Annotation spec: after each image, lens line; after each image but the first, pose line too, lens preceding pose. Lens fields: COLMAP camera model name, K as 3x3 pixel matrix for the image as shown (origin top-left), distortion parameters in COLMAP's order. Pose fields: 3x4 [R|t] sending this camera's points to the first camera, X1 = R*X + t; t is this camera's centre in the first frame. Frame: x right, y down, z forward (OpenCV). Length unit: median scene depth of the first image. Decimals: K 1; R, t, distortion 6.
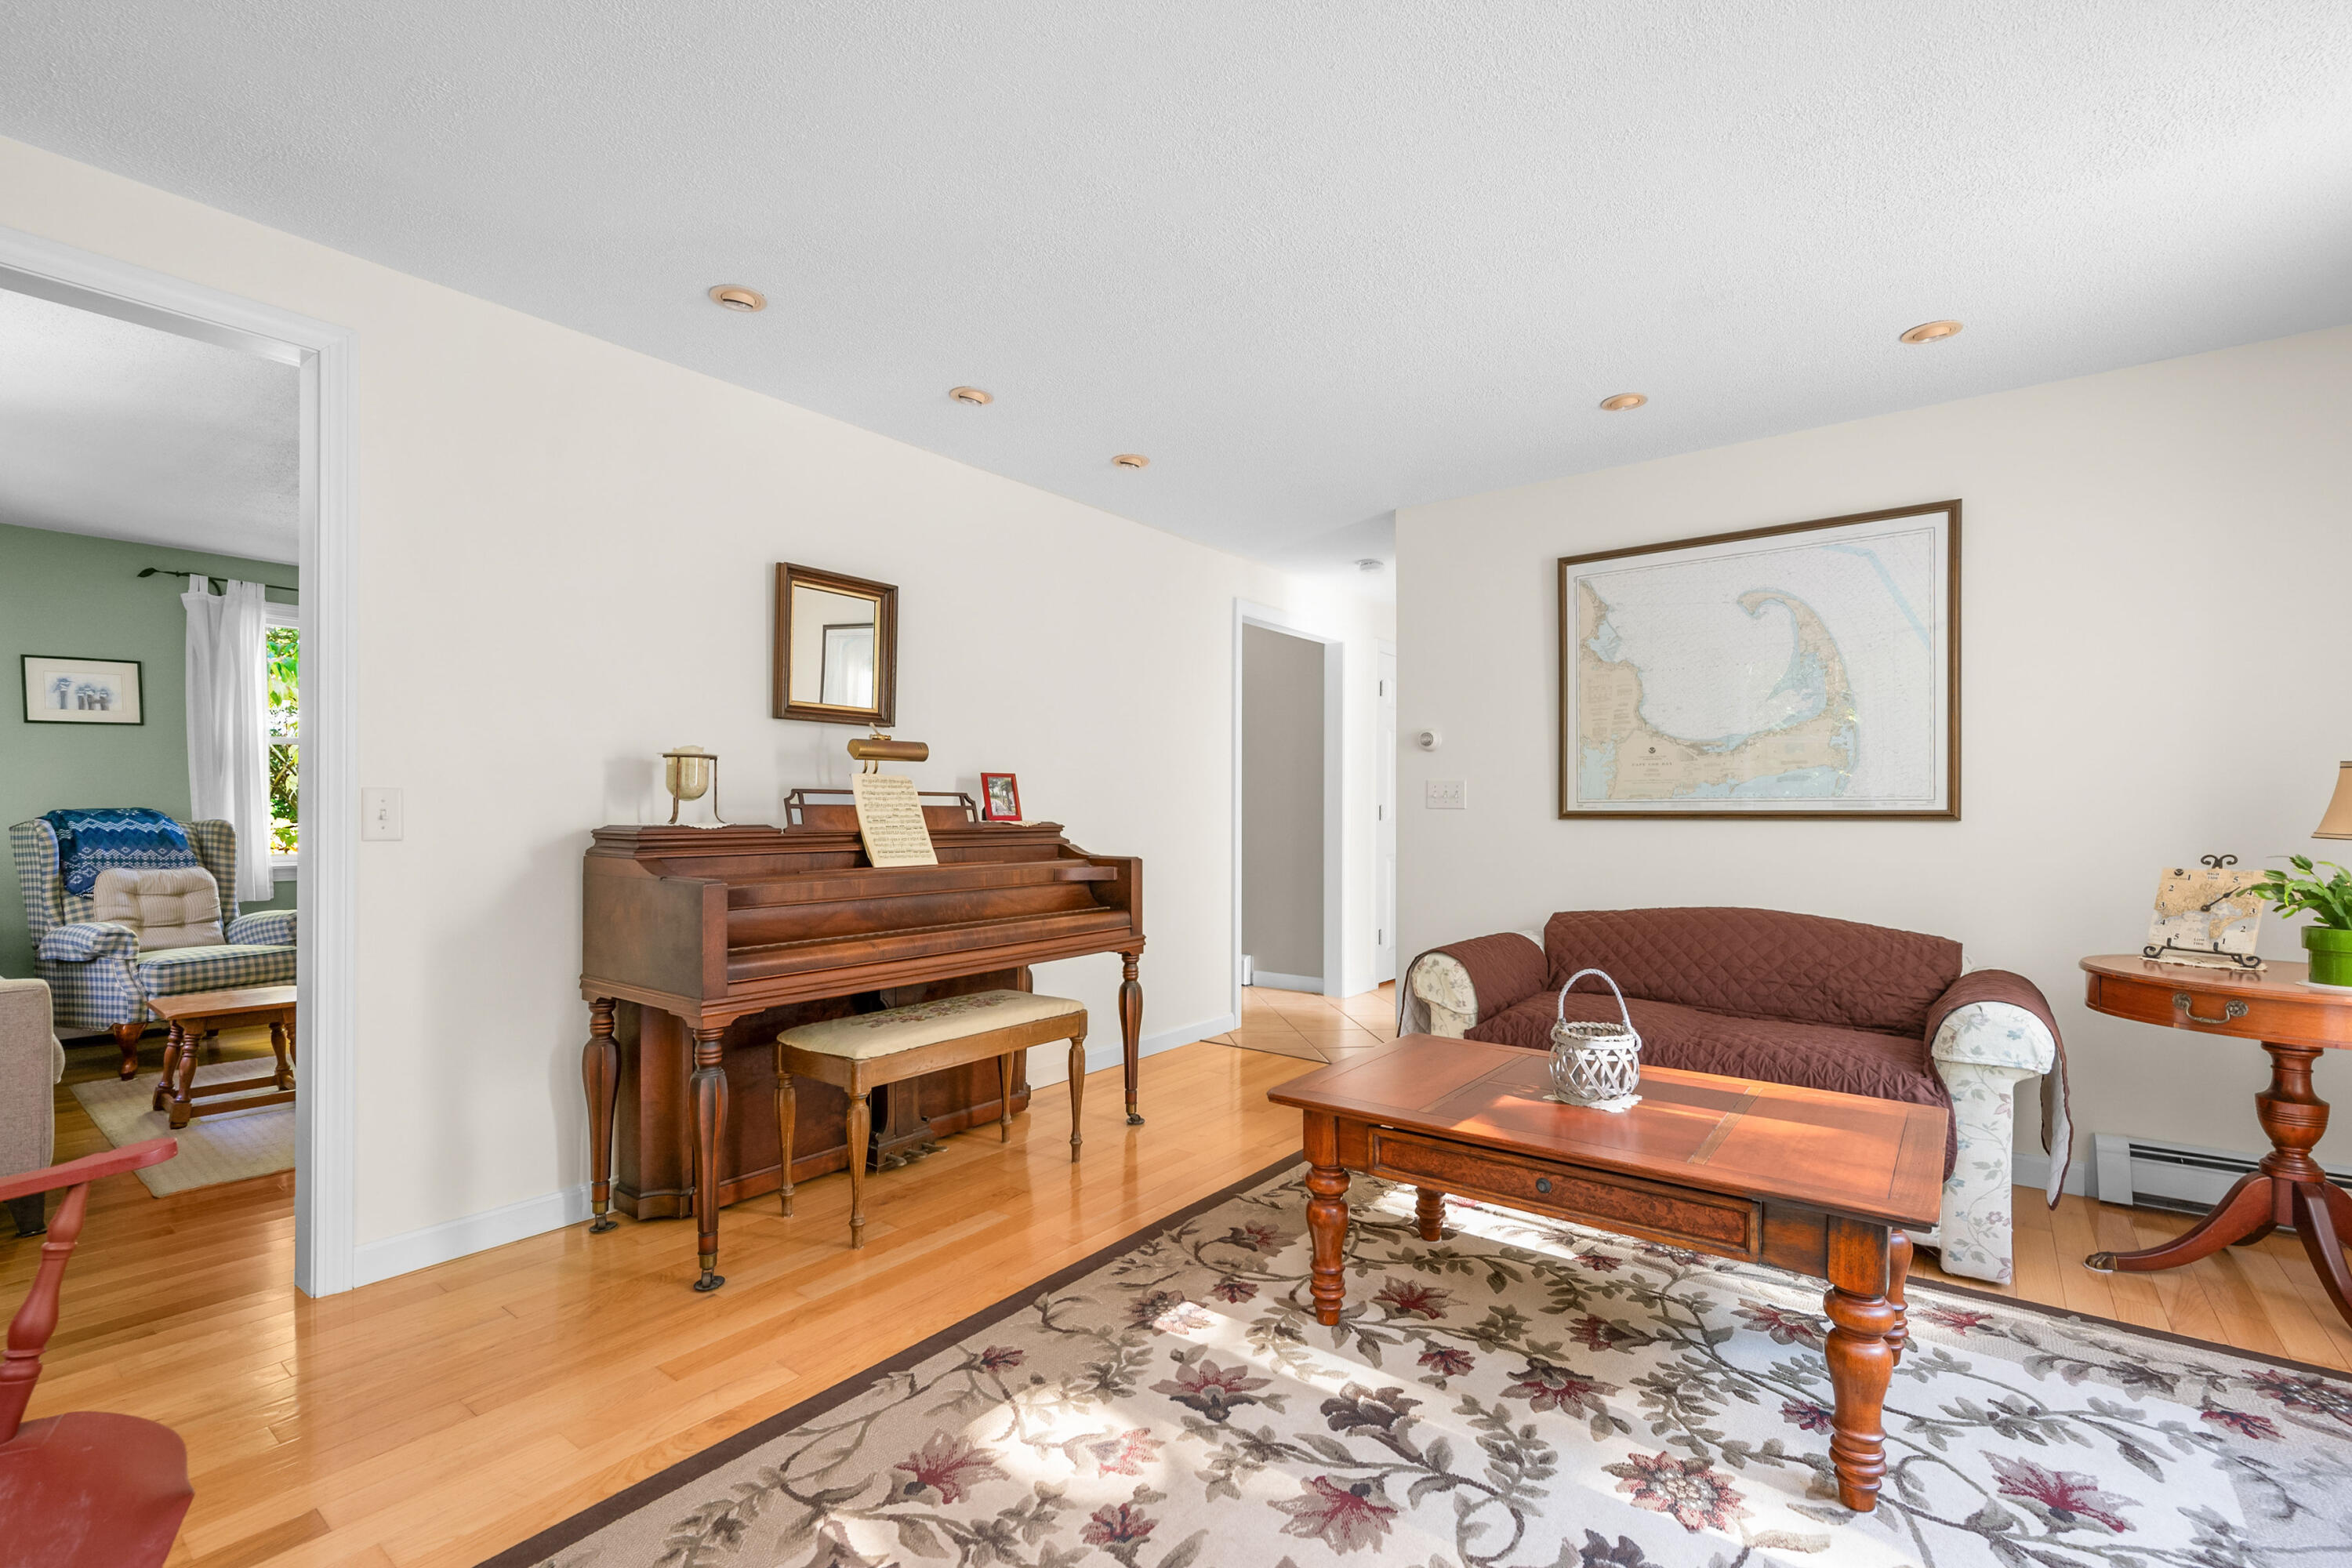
lens RADIAL K [[1039.2, 0, 1189.7], [0, 1039.2, 816.8], [0, 0, 1]] dist [-0.000118, 0.000356]
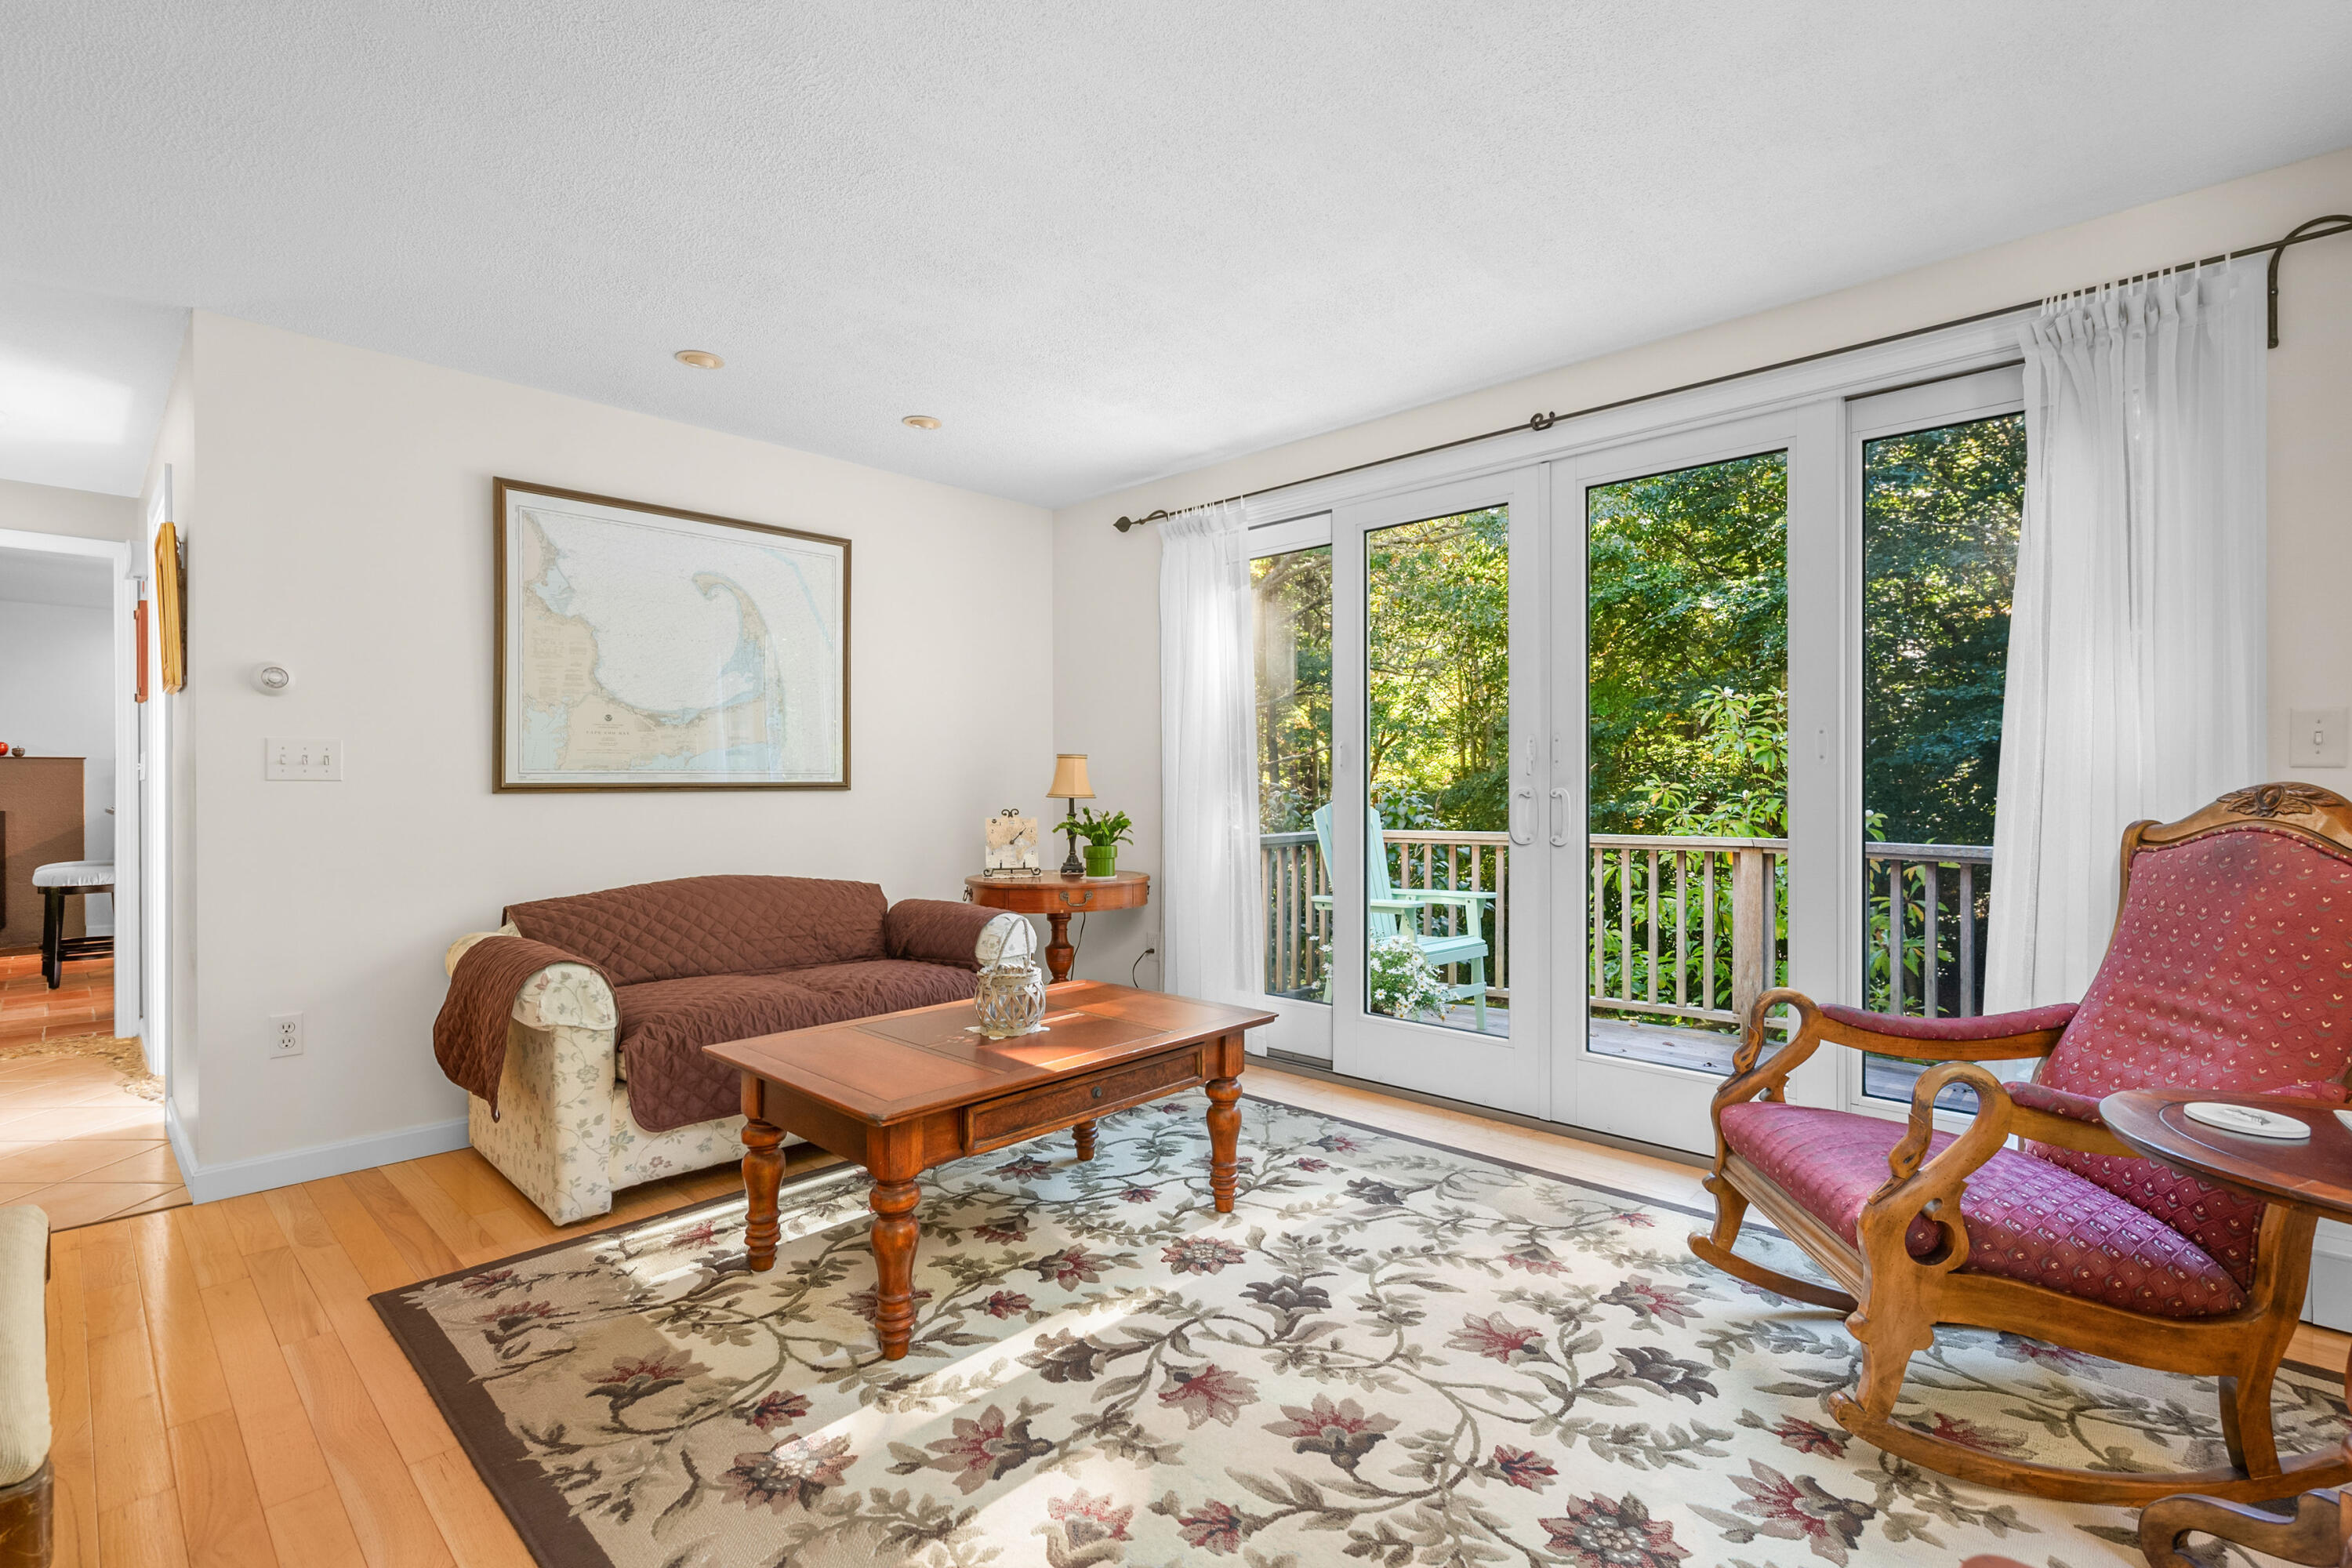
lens RADIAL K [[1063.8, 0, 1176.0], [0, 1063.8, 784.0], [0, 0, 1]] dist [0.000687, 0.000361]
pose [[0.109450, -0.003456, 0.993986, -0.550627], [0.007001, 0.999972, 0.002705, -0.004622], [-0.993968, 0.006663, 0.109471, 0.482568]]
